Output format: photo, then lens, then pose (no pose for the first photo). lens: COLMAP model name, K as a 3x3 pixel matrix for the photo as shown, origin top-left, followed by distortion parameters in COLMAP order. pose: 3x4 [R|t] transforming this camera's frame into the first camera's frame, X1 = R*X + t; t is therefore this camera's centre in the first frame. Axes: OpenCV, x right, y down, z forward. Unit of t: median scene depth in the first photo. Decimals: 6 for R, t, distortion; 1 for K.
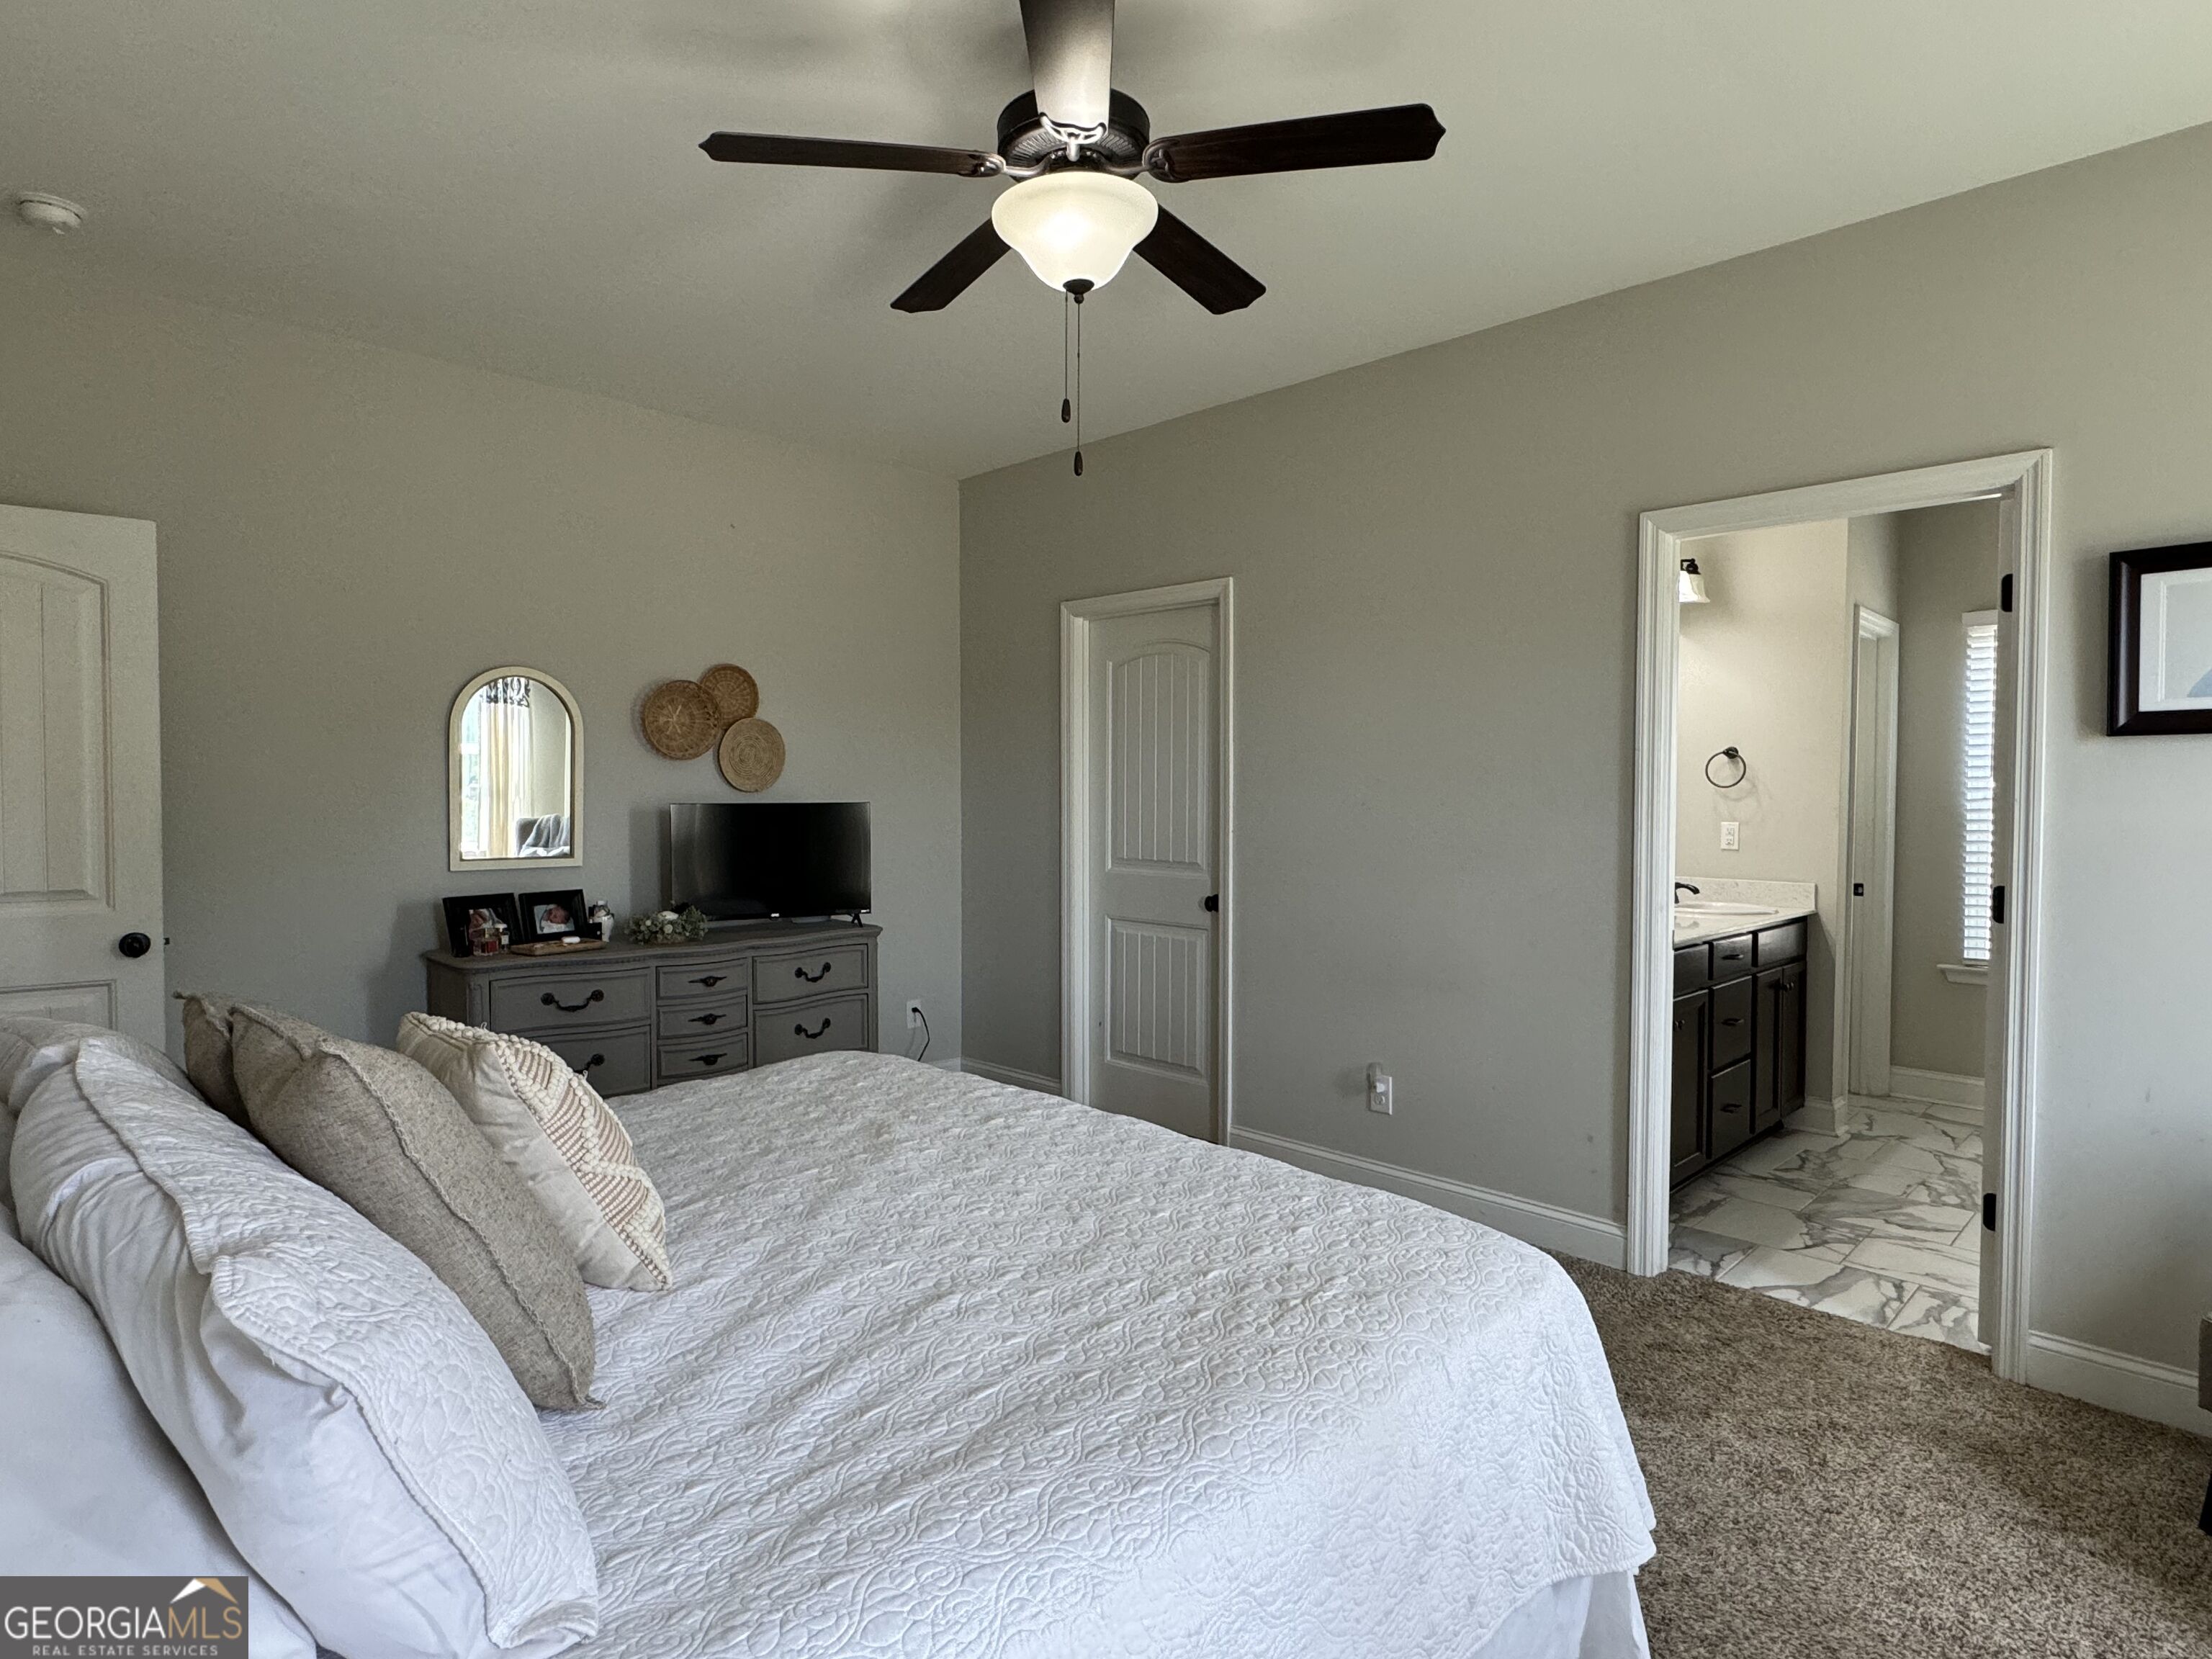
lens RADIAL K [[1221.6, 0, 1100.6], [0, 1221.6, 830.5], [0, 0, 1]] dist [0.001523, -0.000465]
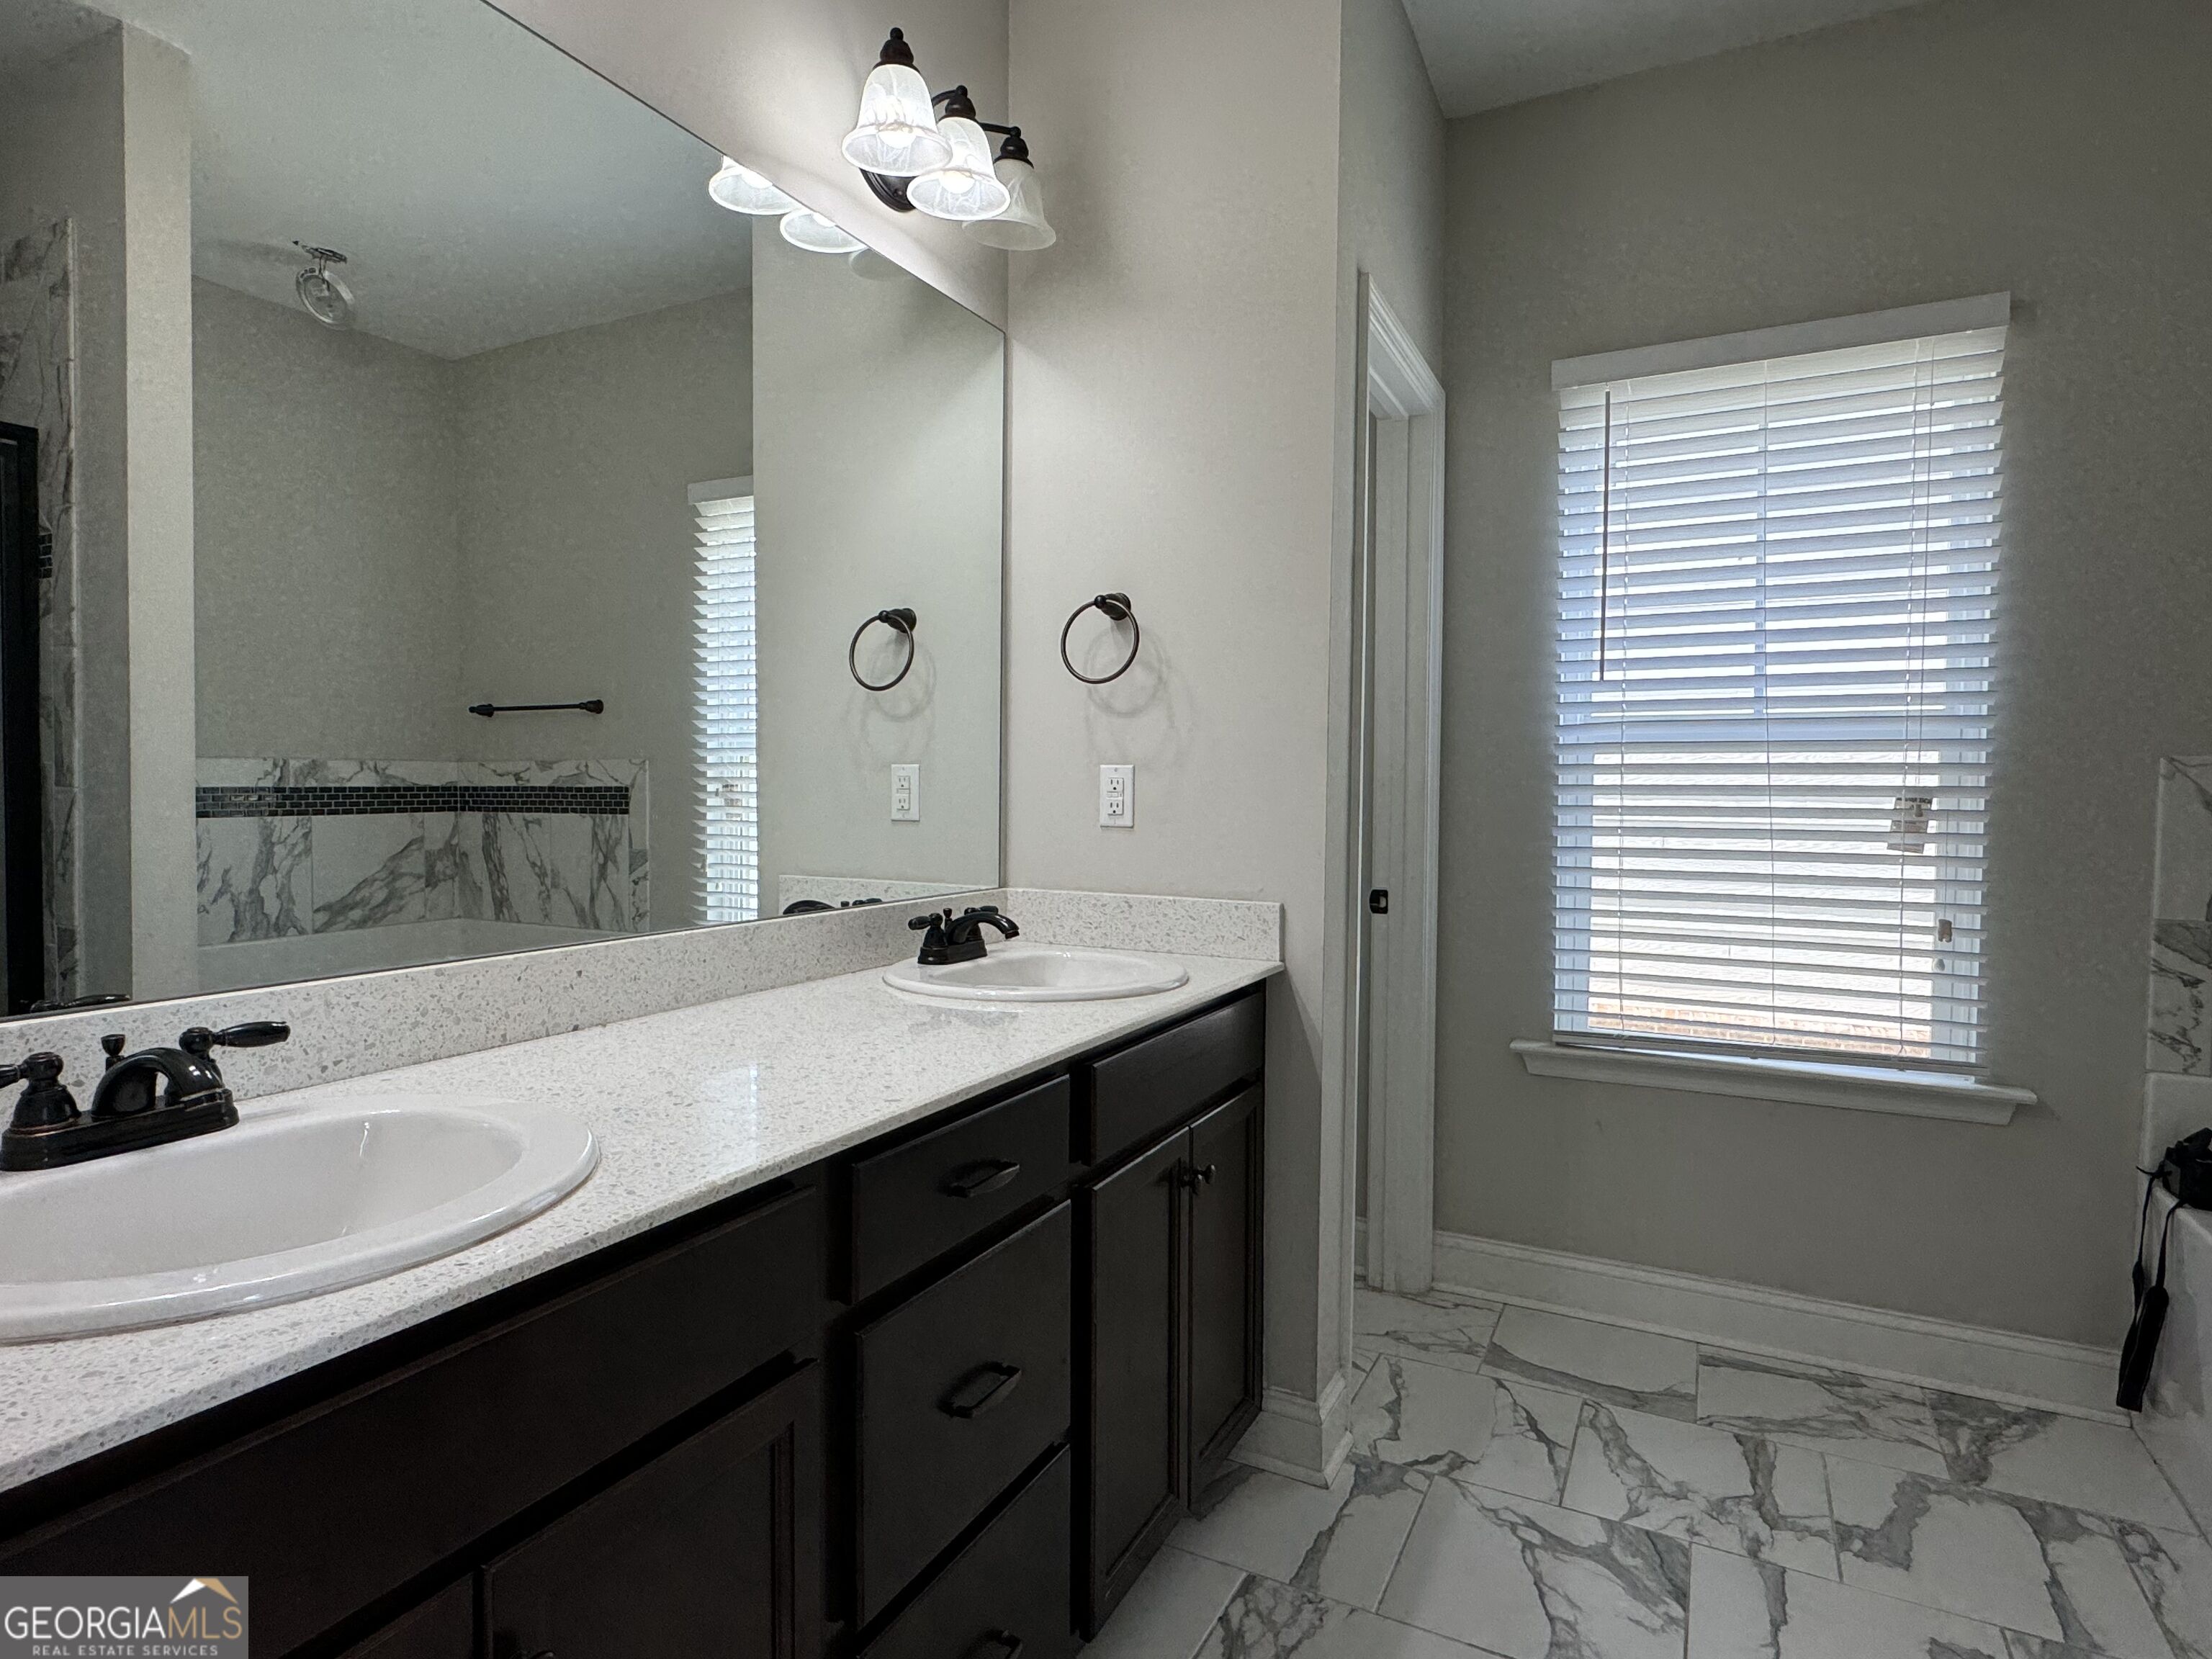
lens RADIAL K [[1221.6, 0, 1111.9], [0, 1221.6, 821.5], [0, 0, 1]] dist [0.001523, -0.000465]
pose [[0.950416, -0.007834, 0.310881, 0.377405], [0.006024, 0.999959, 0.006782, 0.010763], [-0.310922, -0.004573, 0.950425, 0.582424]]
